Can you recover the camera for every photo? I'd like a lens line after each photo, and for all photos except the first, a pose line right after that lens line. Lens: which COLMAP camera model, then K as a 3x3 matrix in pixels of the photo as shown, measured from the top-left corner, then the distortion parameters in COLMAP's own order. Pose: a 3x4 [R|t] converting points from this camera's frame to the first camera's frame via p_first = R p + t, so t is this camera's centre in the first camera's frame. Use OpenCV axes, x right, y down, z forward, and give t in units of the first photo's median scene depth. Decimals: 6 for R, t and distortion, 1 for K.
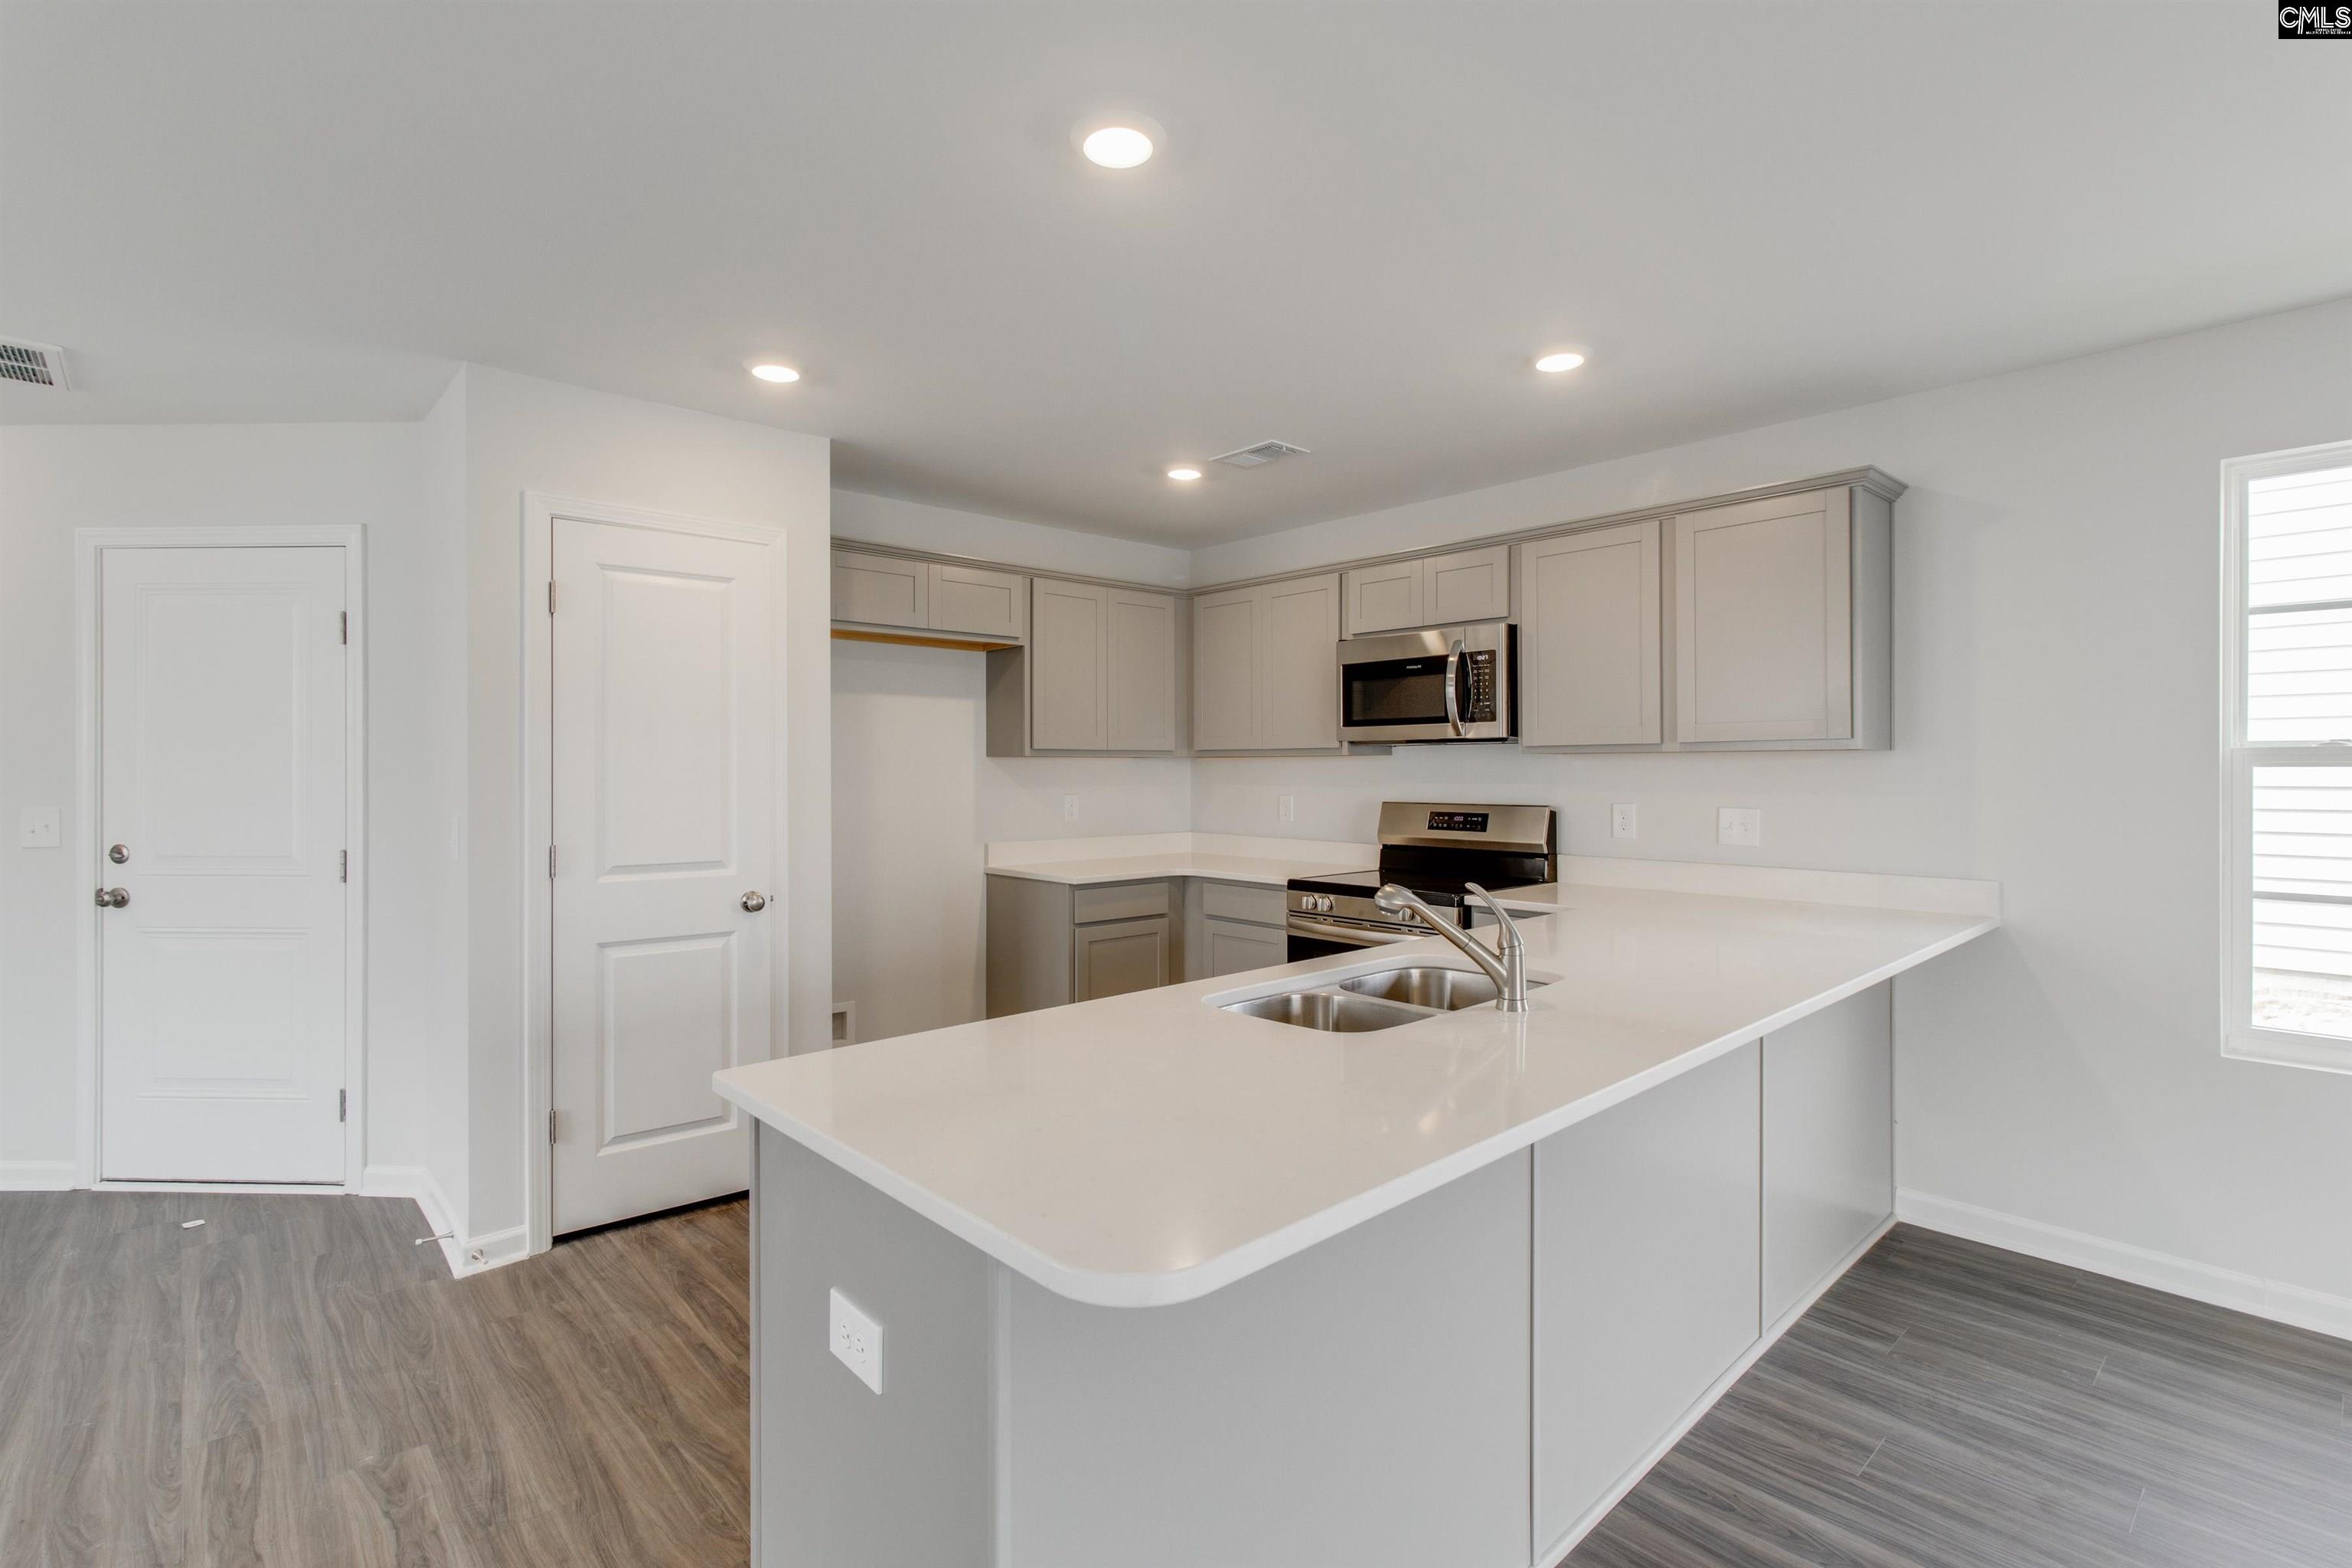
lens RADIAL K [[1100.3, 0, 1184.8], [0, 1100.3, 769.4], [0, 0, 1]] dist [0.002929, 0.000705]
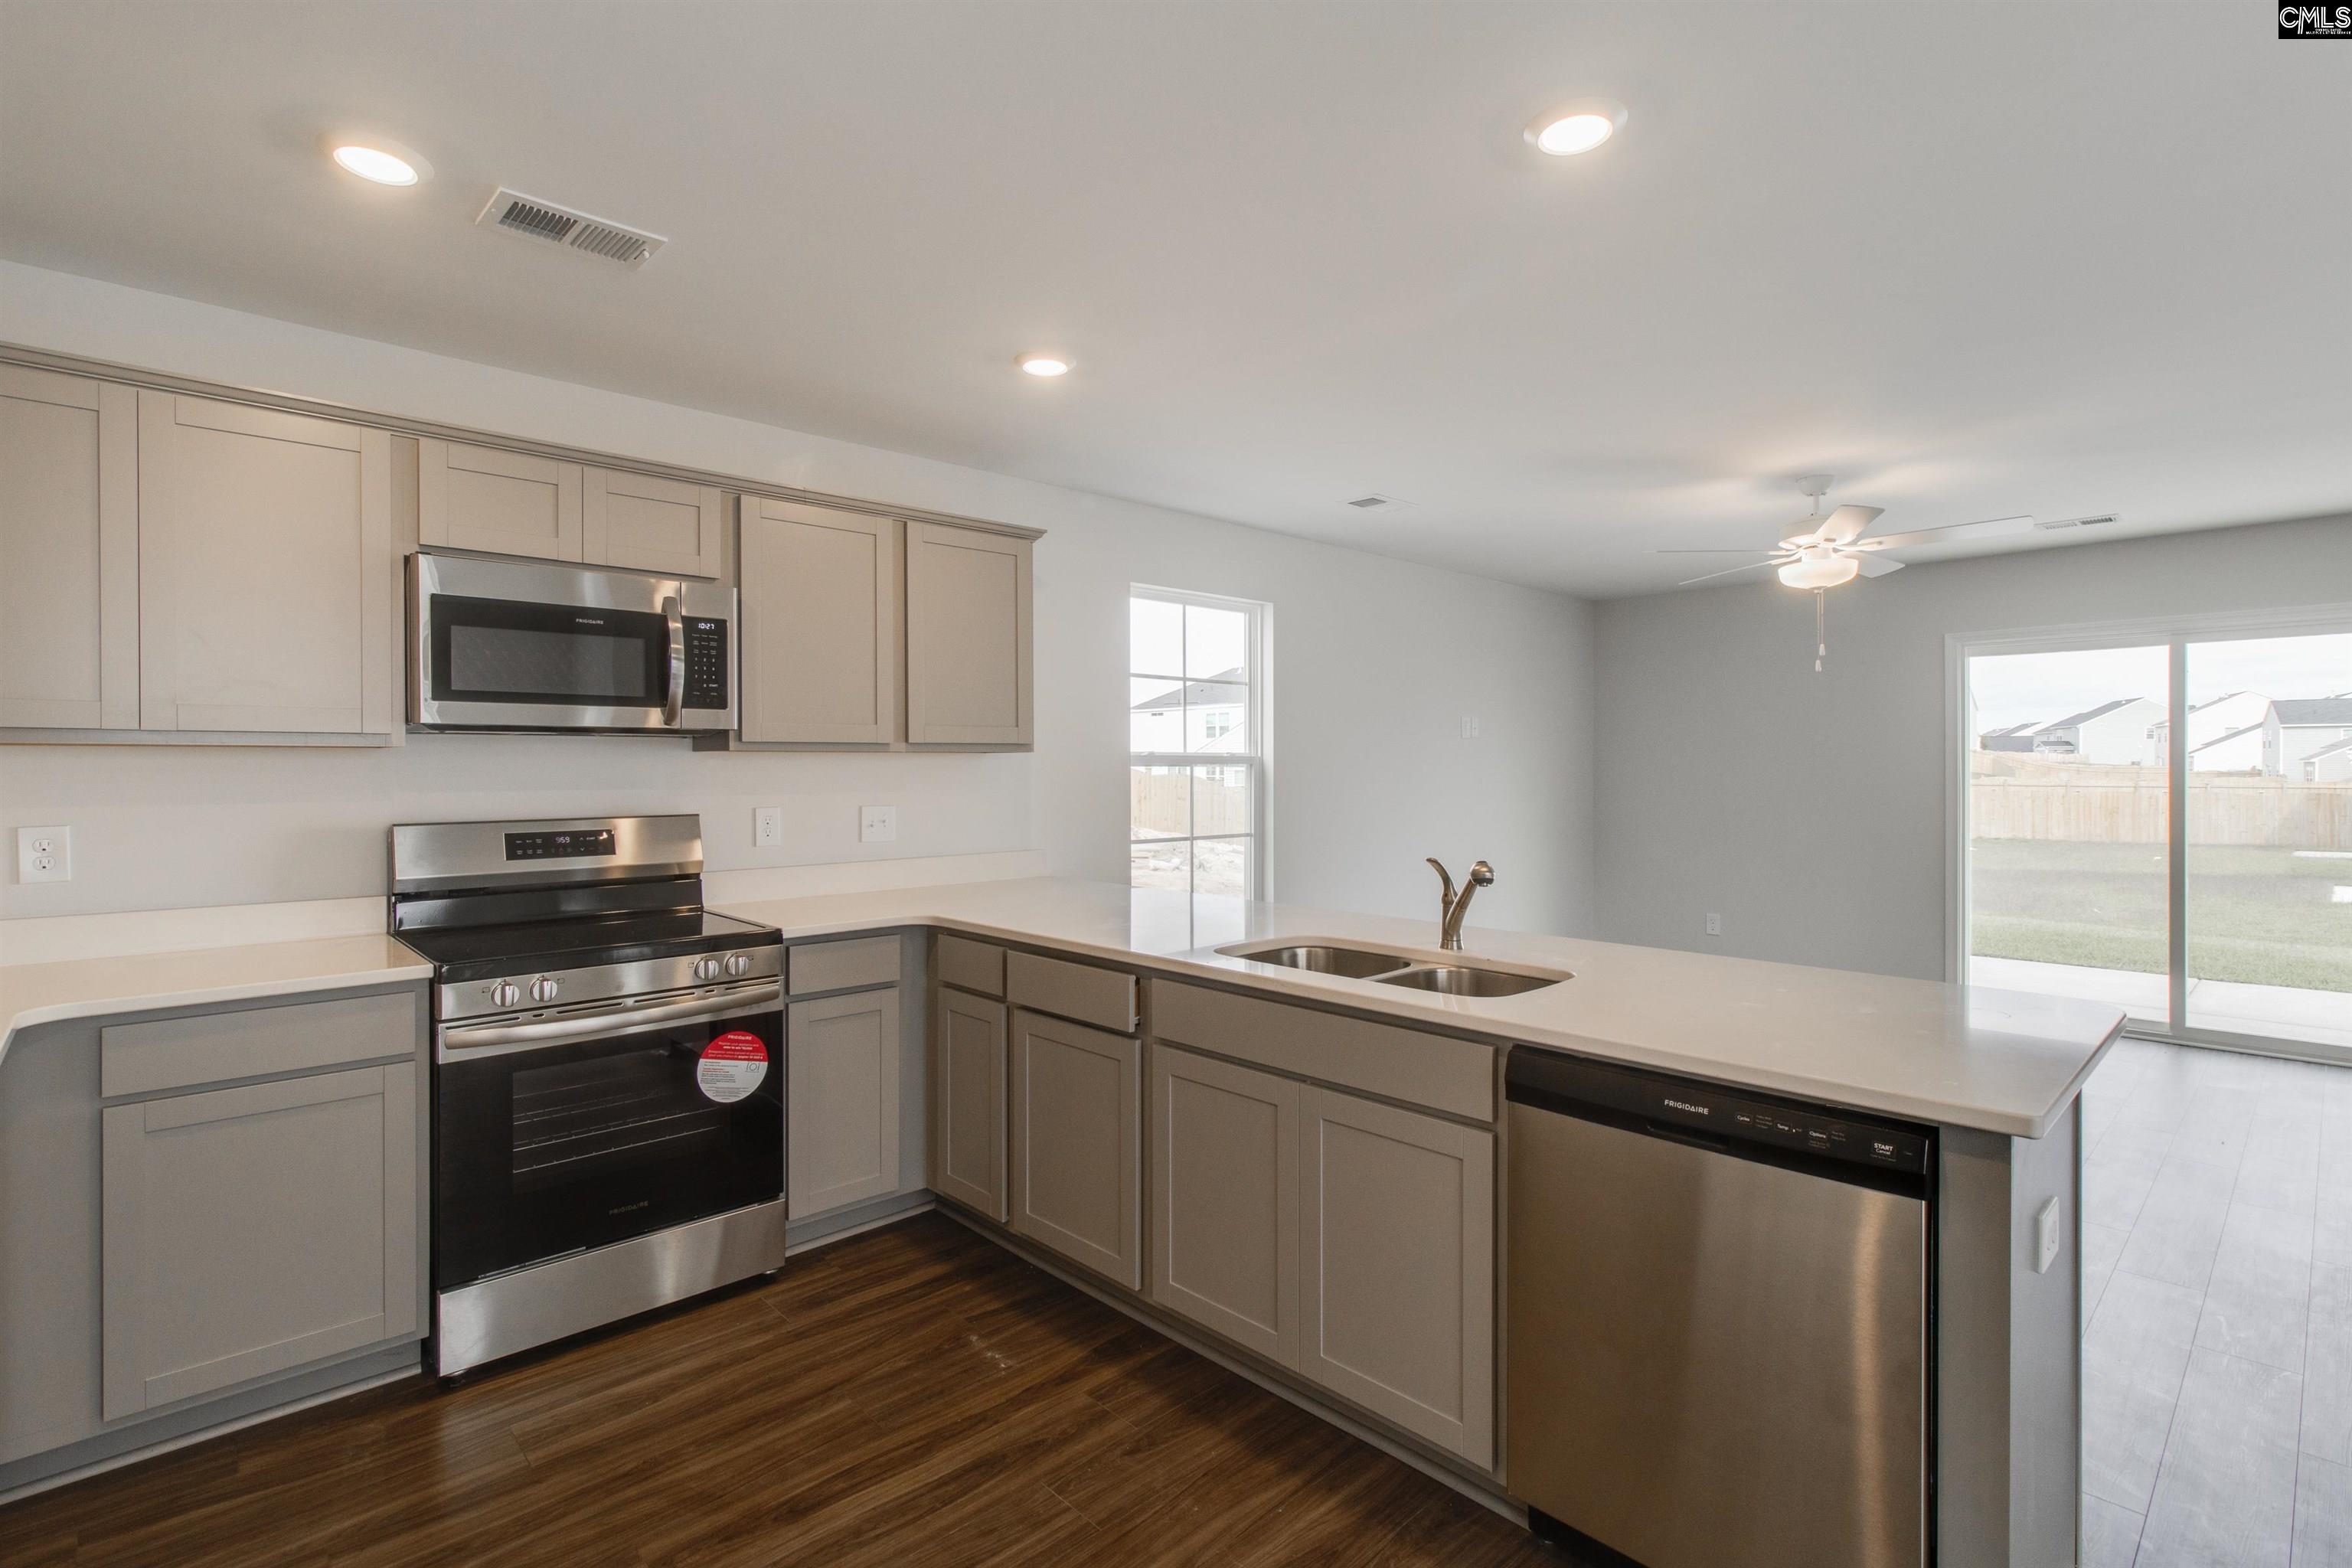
lens RADIAL K [[1100.3, 0, 1175.2], [0, 1100.3, 770.5], [0, 0, 1]] dist [0.002929, 0.000705]
pose [[-0.016308, -0.004569, 0.999857, -0.574641], [0.002677, 0.999986, 0.004613, -0.002109], [-0.999863, 0.002752, -0.016296, 0.758092]]
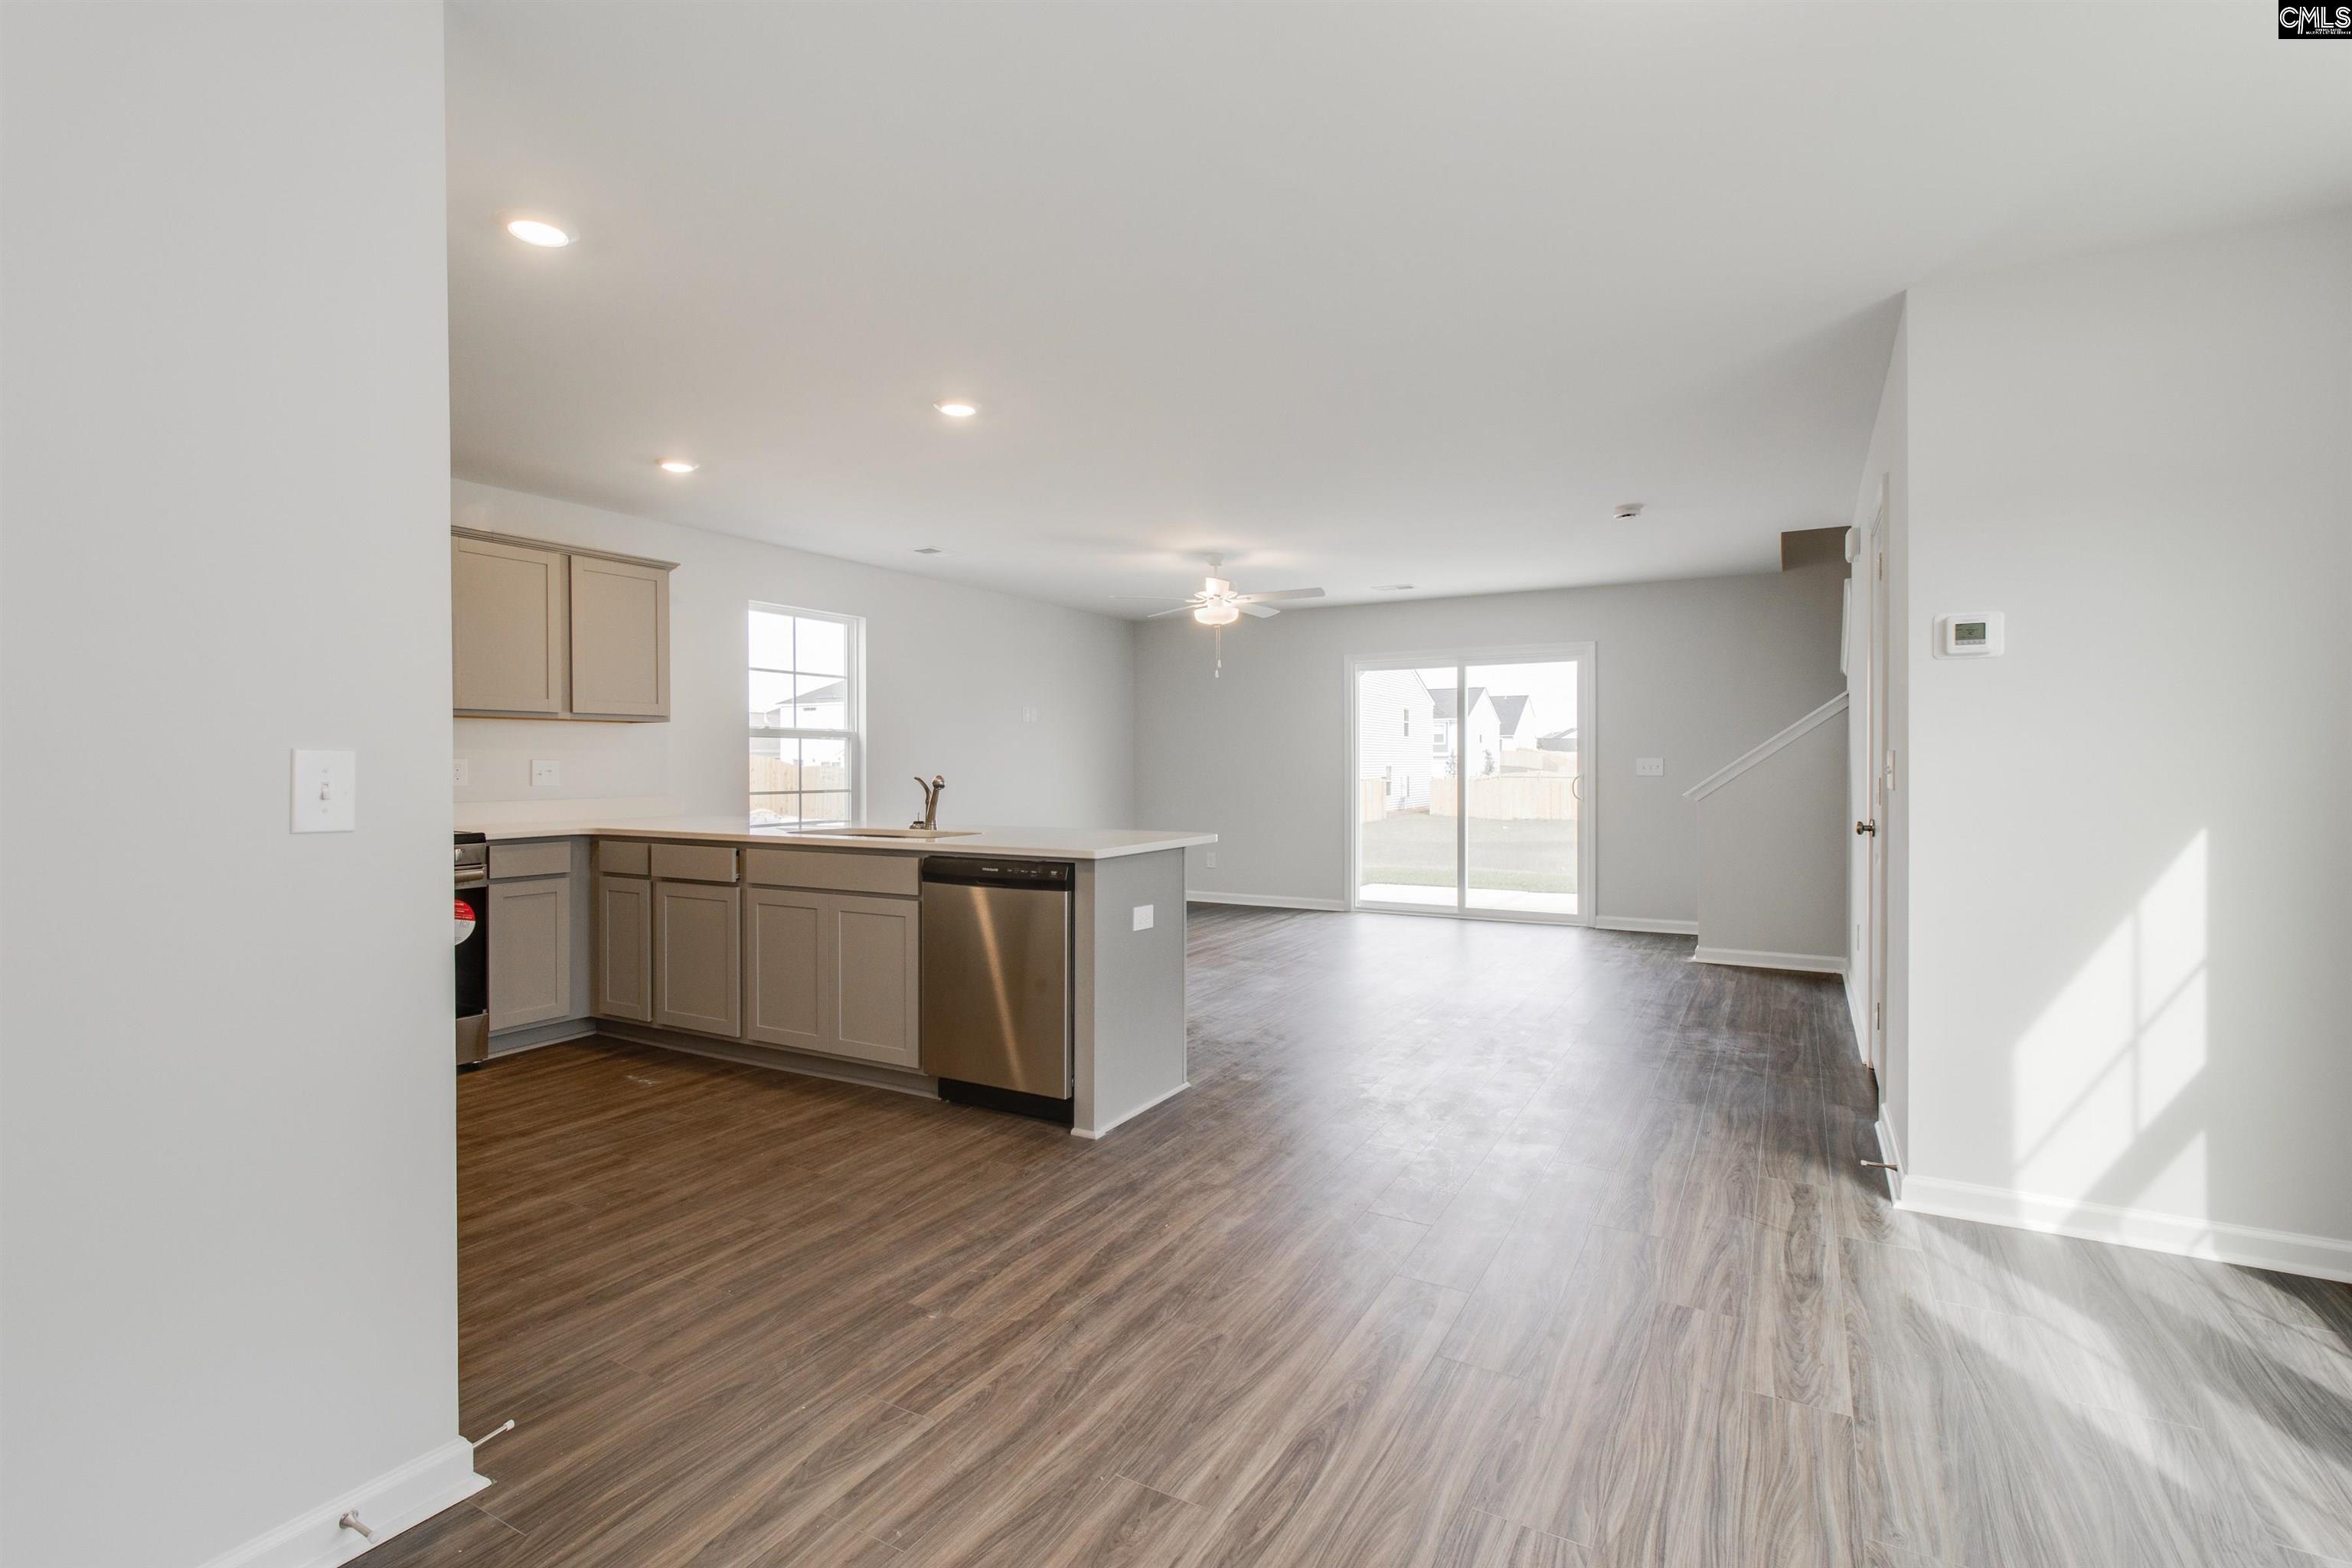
lens RADIAL K [[1100.3, 0, 1181.9], [0, 1100.3, 770.3], [0, 0, 1]] dist [0.002929, 0.000705]
pose [[-0.316384, -0.004743, 0.948619, -1.157086], [0.003144, 0.999977, 0.006048, 0.044545], [-0.948626, 0.004896, -0.316362, 0.690139]]
